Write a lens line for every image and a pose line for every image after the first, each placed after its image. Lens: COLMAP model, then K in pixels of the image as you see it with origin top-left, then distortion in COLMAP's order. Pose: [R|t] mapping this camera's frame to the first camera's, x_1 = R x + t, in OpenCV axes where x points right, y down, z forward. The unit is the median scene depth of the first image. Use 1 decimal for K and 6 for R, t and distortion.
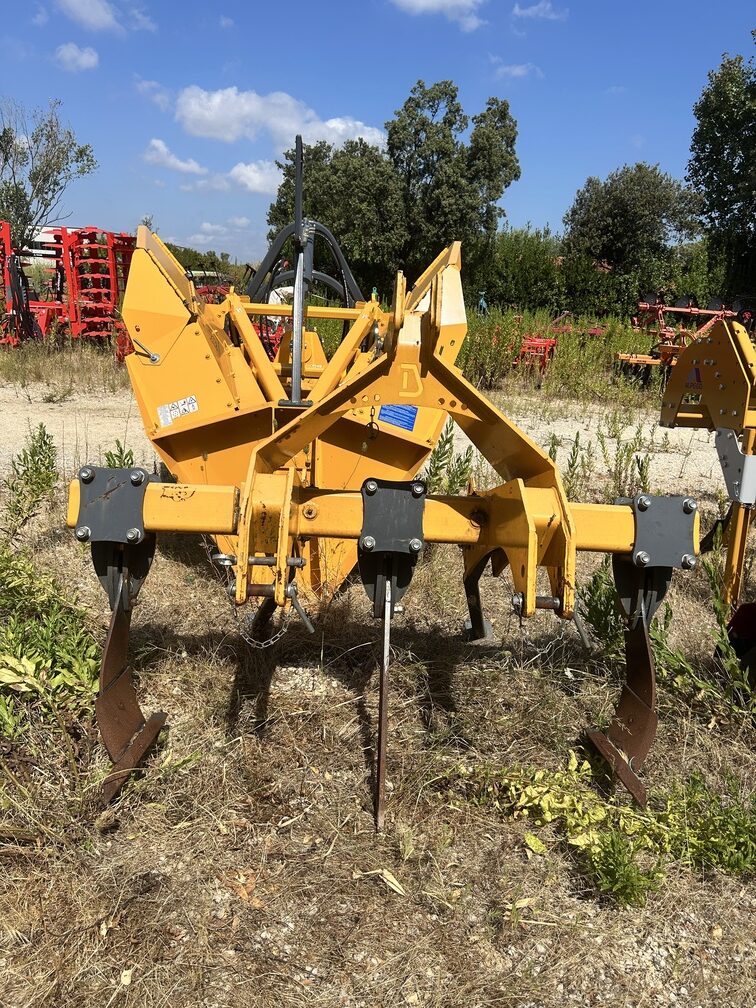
lens RADIAL K [[770.5, 0, 392.0], [0, 770.5, 487.6], [0, 0, 1]] dist [0.038445, -0.046083]
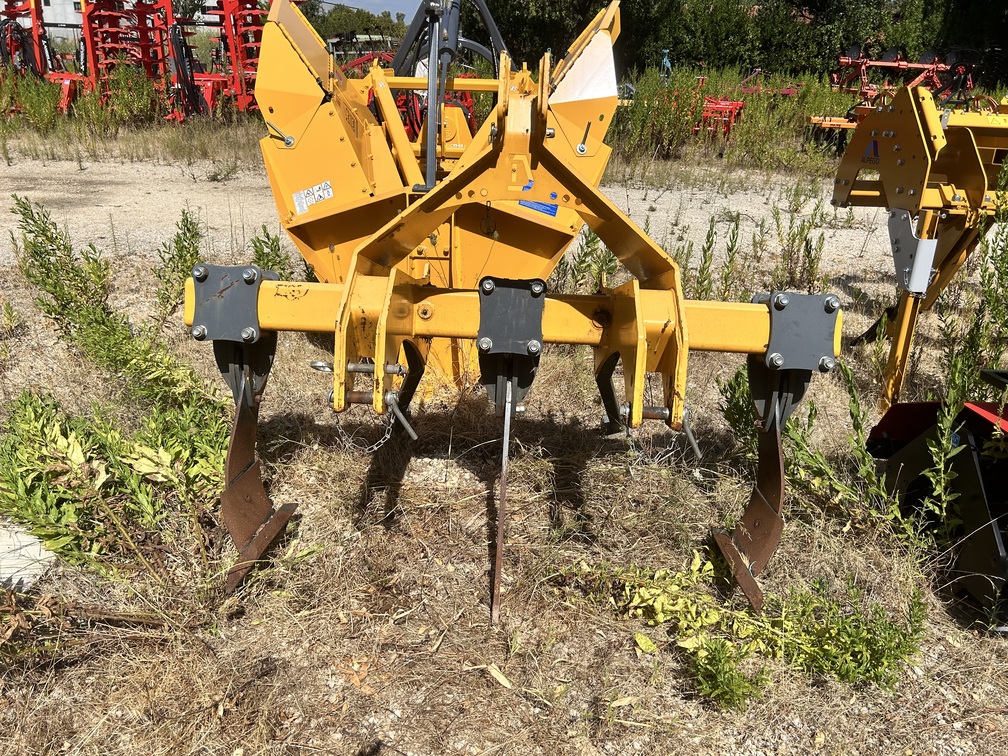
lens RADIAL K [[770.5, 0, 504.2], [0, 770.5, 378.4], [0, 0, 1]] dist [0.038445, -0.046083]
pose [[0.996111, 0.010822, -0.087440, 0.070603], [0.002506, 0.988545, 0.150904, -0.028099], [0.088072, -0.150536, 0.984674, 0.035303]]
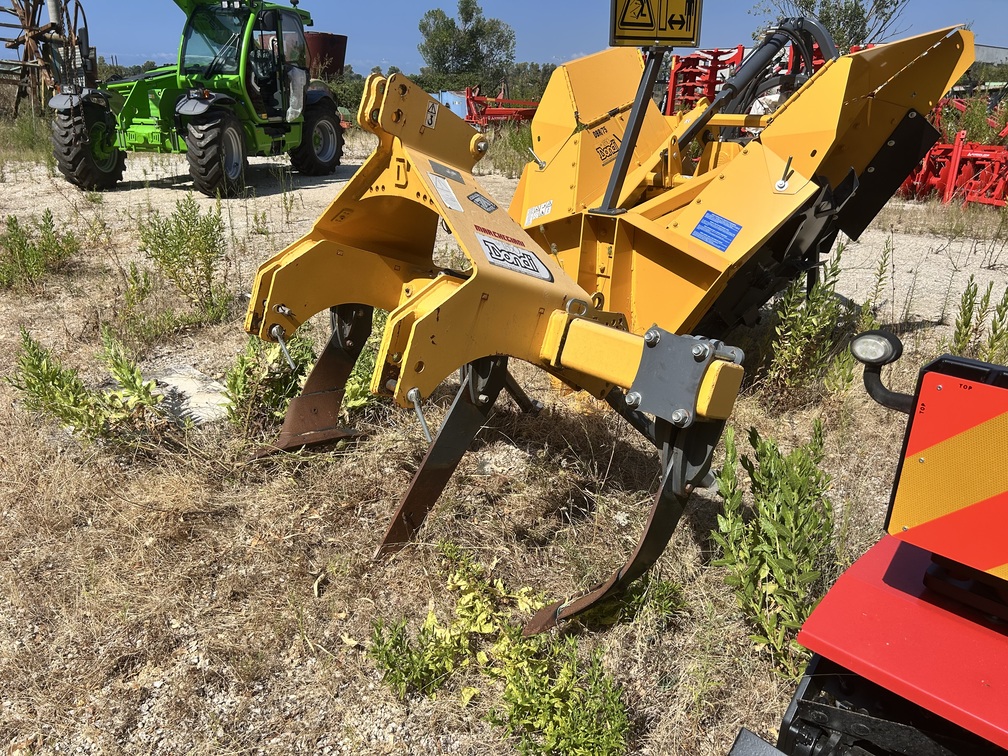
lens RADIAL K [[770.5, 0, 503.6], [0, 770.5, 370.6], [0, 0, 1]] dist [0.038445, -0.046083]
pose [[0.655284, 0.215737, -0.723920, 0.777336], [-0.163395, 0.976142, 0.142999, -0.036470], [0.737499, 0.024580, 0.674901, 0.290790]]
